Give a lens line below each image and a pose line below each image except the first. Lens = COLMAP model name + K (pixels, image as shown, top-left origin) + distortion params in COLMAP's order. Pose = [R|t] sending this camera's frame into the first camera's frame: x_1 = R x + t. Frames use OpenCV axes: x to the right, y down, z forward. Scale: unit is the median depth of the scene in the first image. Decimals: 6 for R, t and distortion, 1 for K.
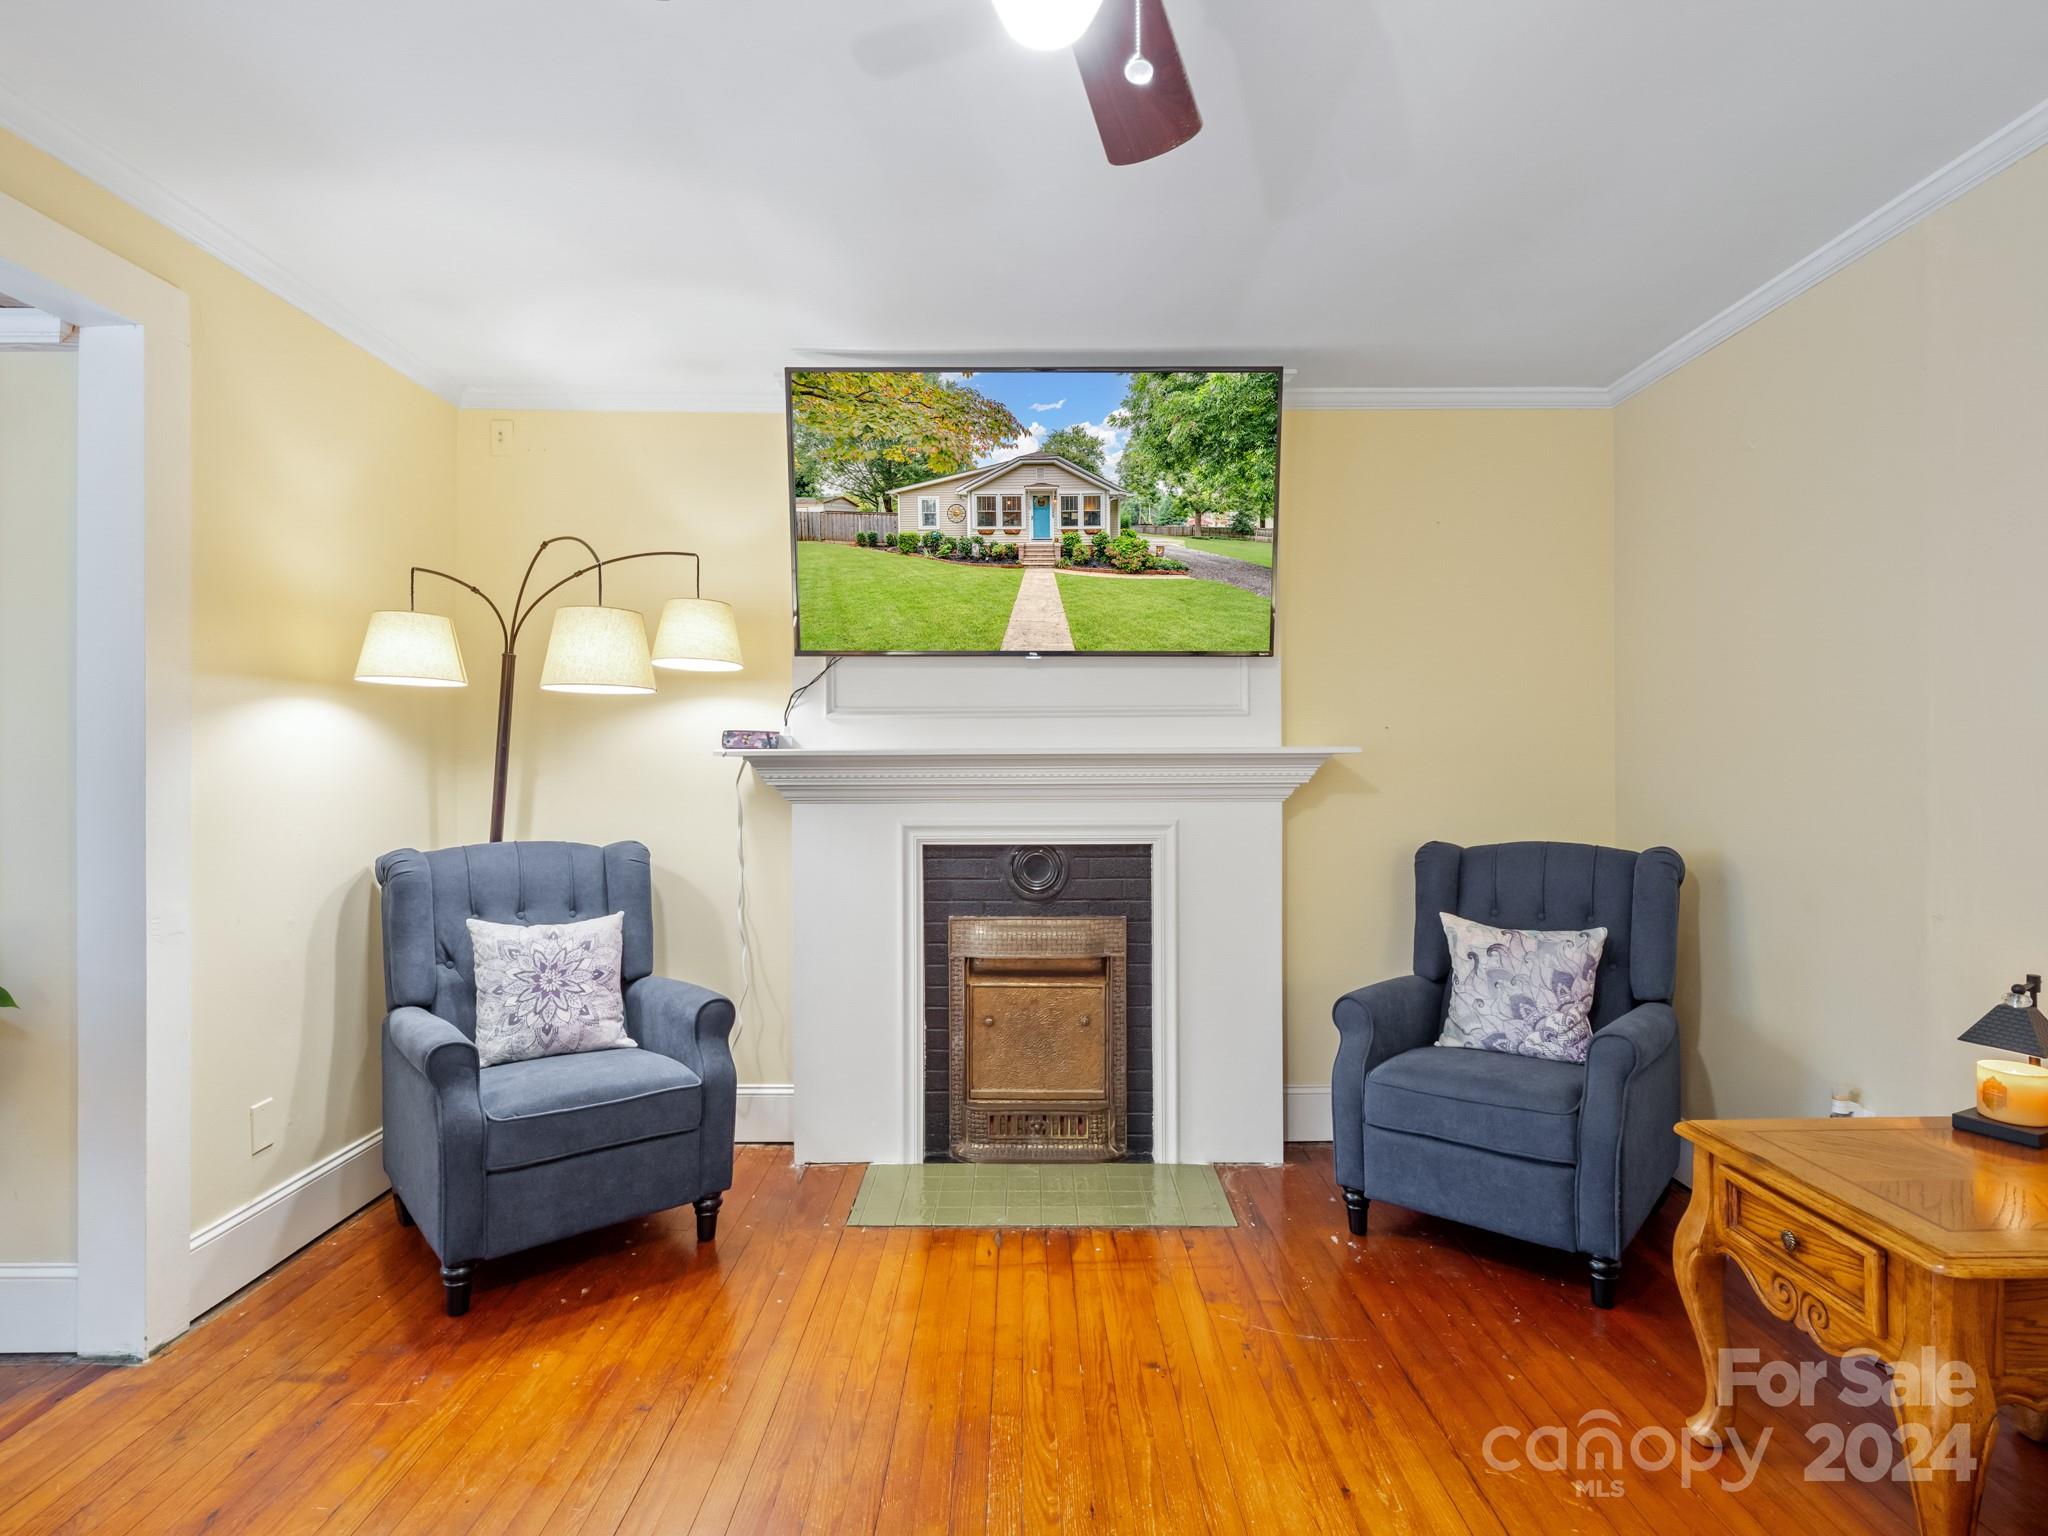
lens RADIAL K [[1011.4, 0, 1019.7], [0, 1011.4, 763.0], [0, 0, 1]] dist [-0.000141, -0.000497]
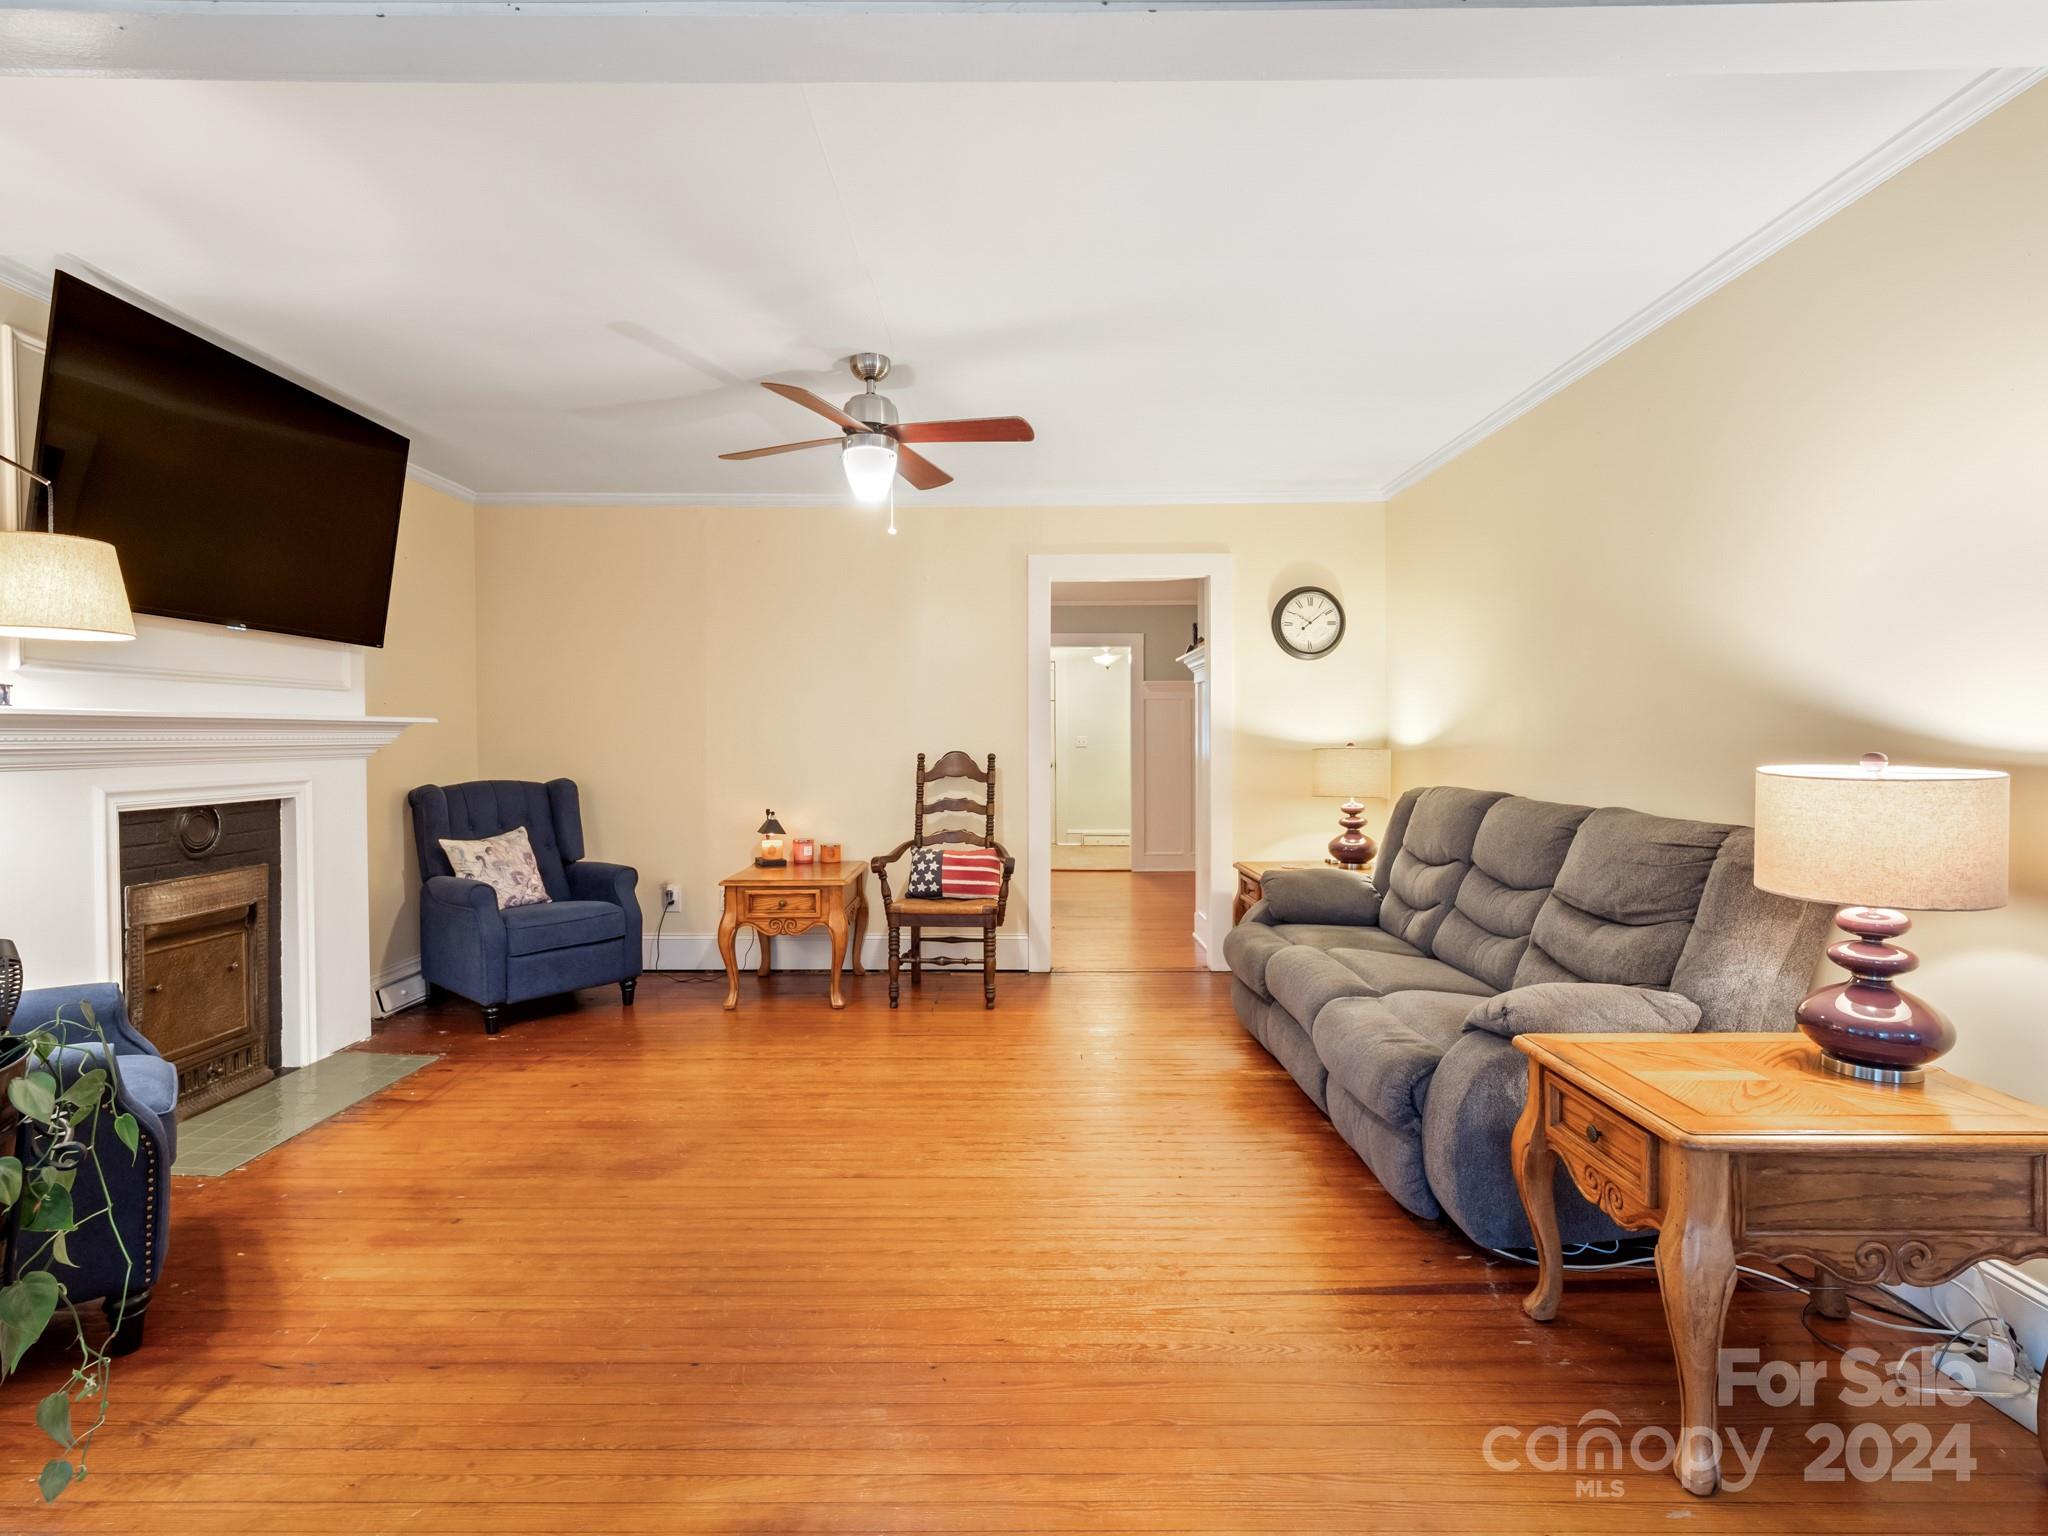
lens RADIAL K [[1011.4, 0, 1019.7], [0, 1011.4, 763.0], [0, 0, 1]] dist [-0.000141, -0.000497]
pose [[-0.007996, -0.023012, 0.999703, -1.038144], [-0.004172, 0.999727, 0.022979, 0.011157], [-0.999959, -0.003987, -0.008090, 0.177936]]
